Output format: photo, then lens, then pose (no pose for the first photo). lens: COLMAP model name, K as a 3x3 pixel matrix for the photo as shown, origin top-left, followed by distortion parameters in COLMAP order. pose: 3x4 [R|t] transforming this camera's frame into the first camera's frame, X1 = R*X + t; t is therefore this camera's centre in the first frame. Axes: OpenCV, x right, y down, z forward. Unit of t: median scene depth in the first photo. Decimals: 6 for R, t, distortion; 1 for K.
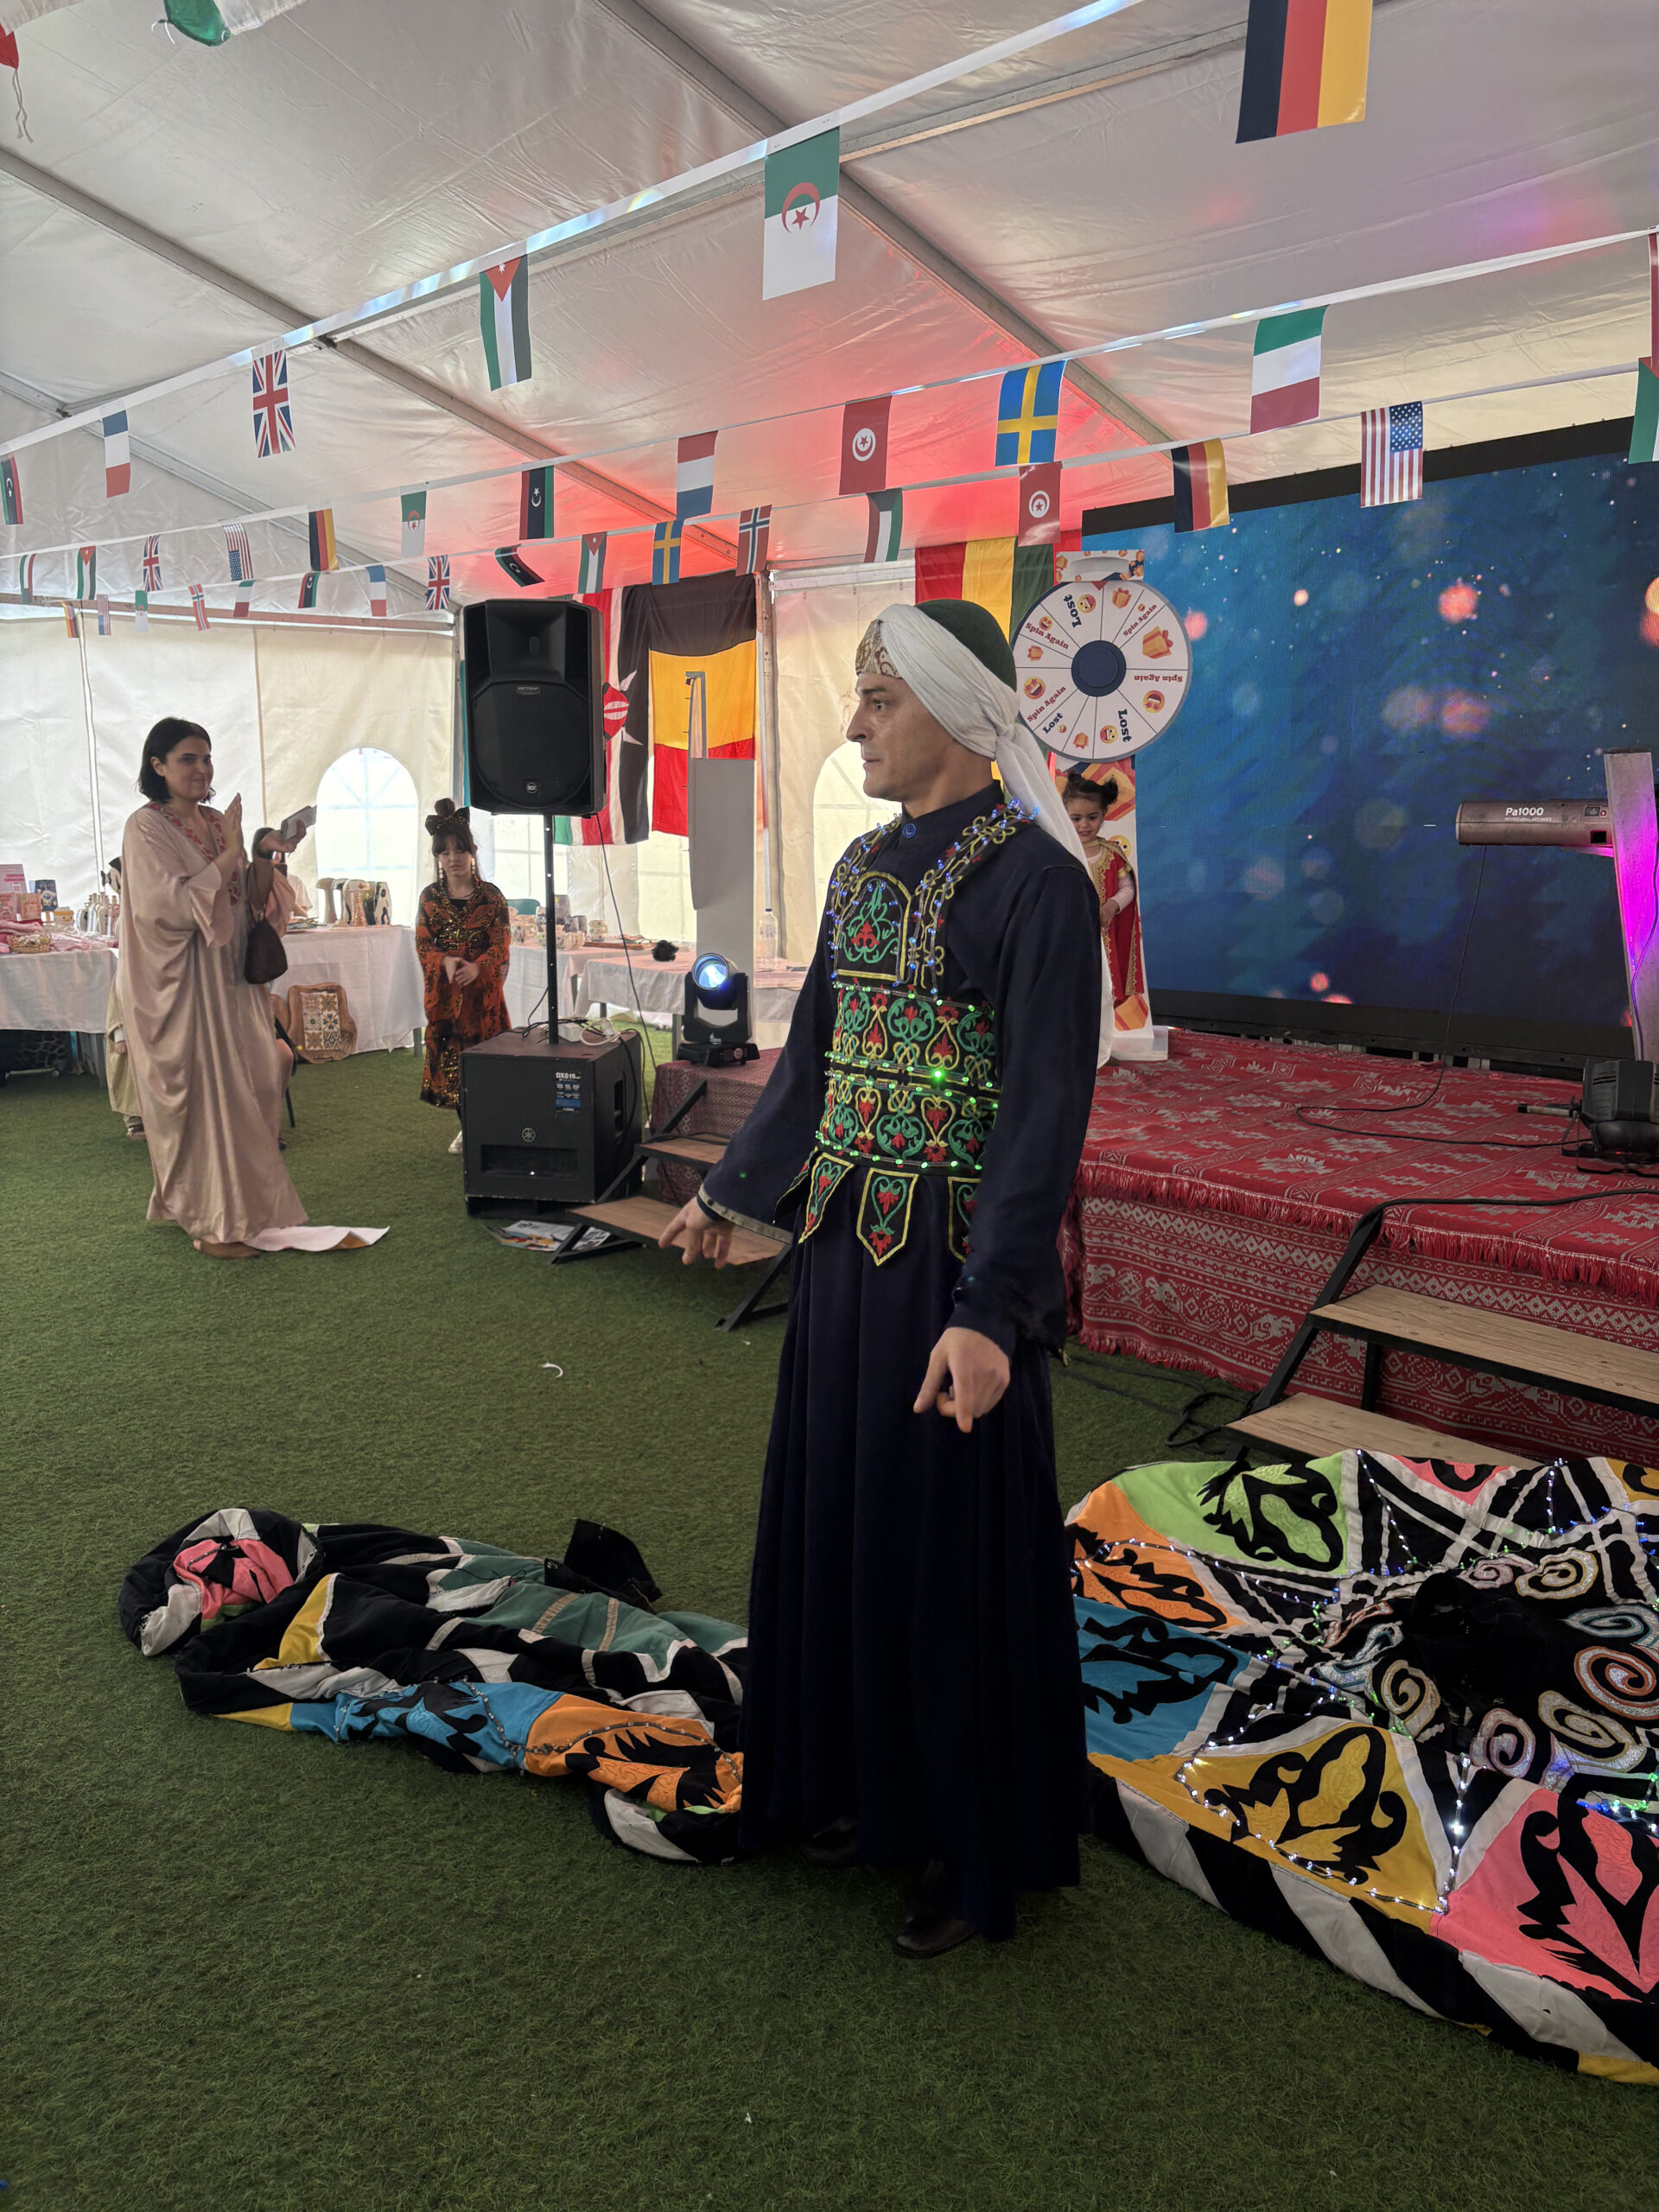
lens RADIAL K [[1696.0, 0, 812.7], [0, 1696.0, 1160.5], [0, 0, 1]] dist [-0.021427, 0.012671]
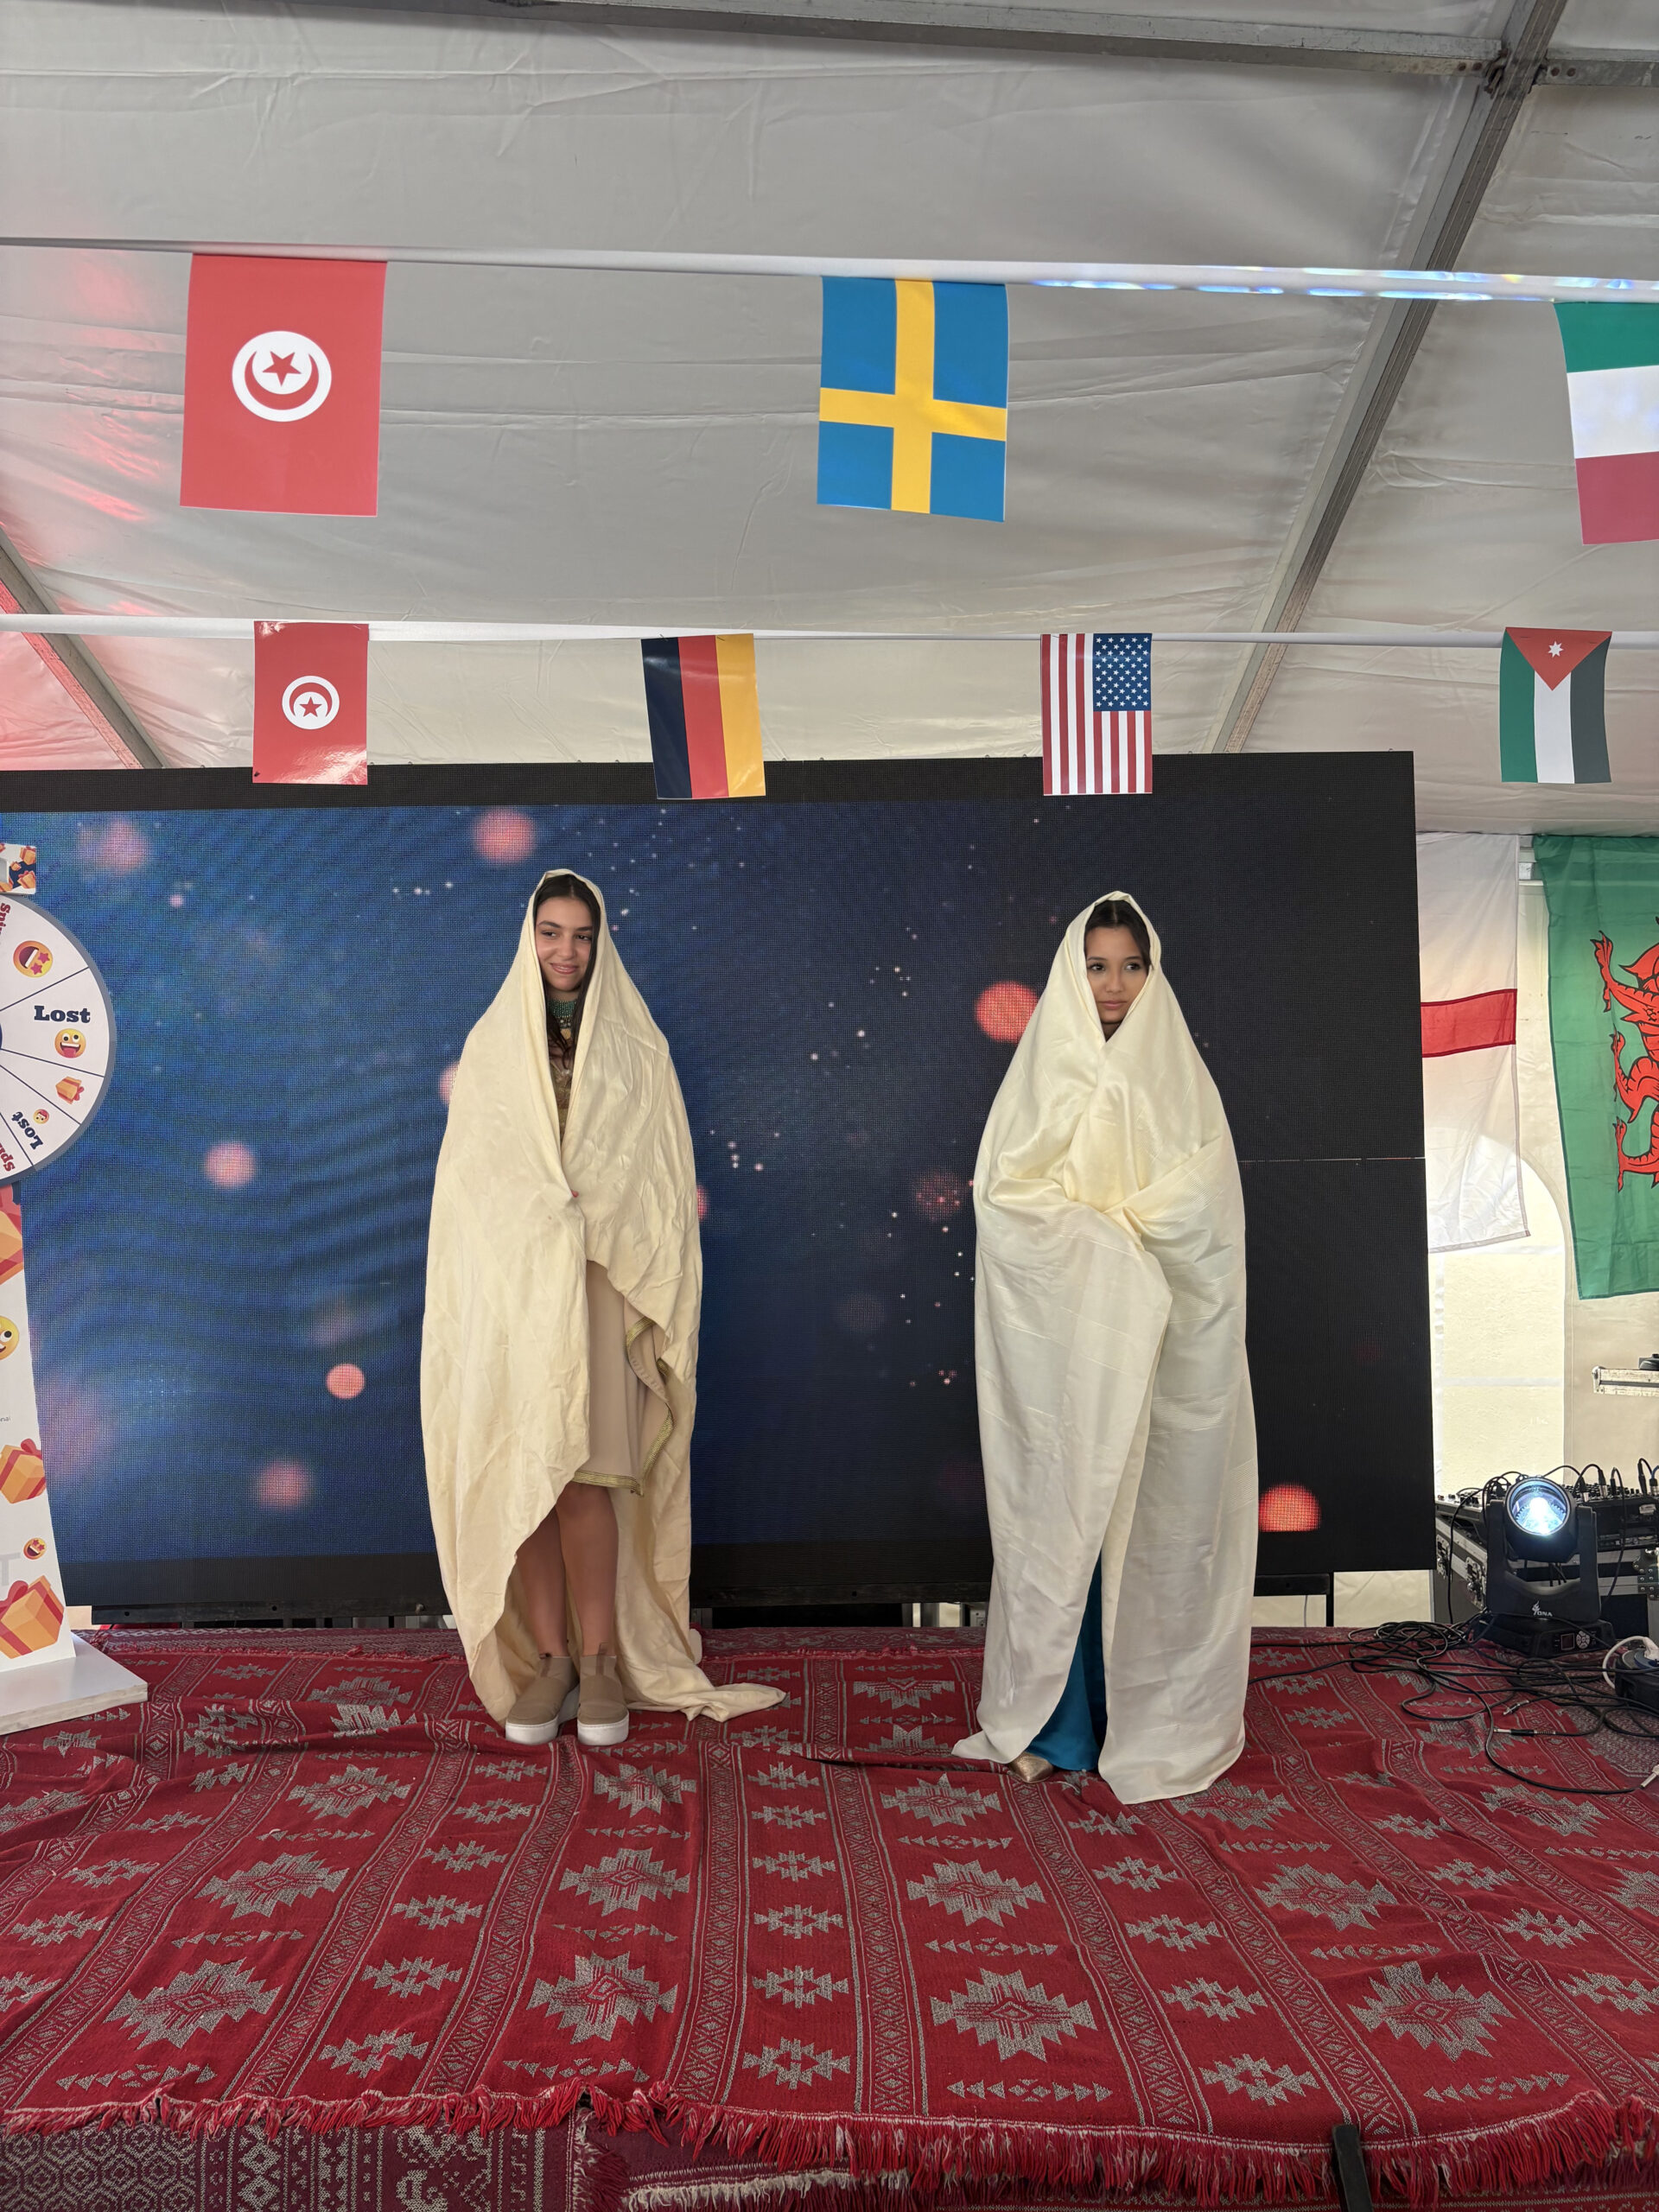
lens RADIAL K [[1696.0, 0, 812.7], [0, 1696.0, 1160.5], [0, 0, 1]] dist [-0.021427, 0.012671]
pose [[0.652122, 0.000179, 0.758114, -0.155800], [0.168974, 0.974810, -0.145580, -0.204262], [-0.739043, 0.223037, 0.635665, 0.743269]]
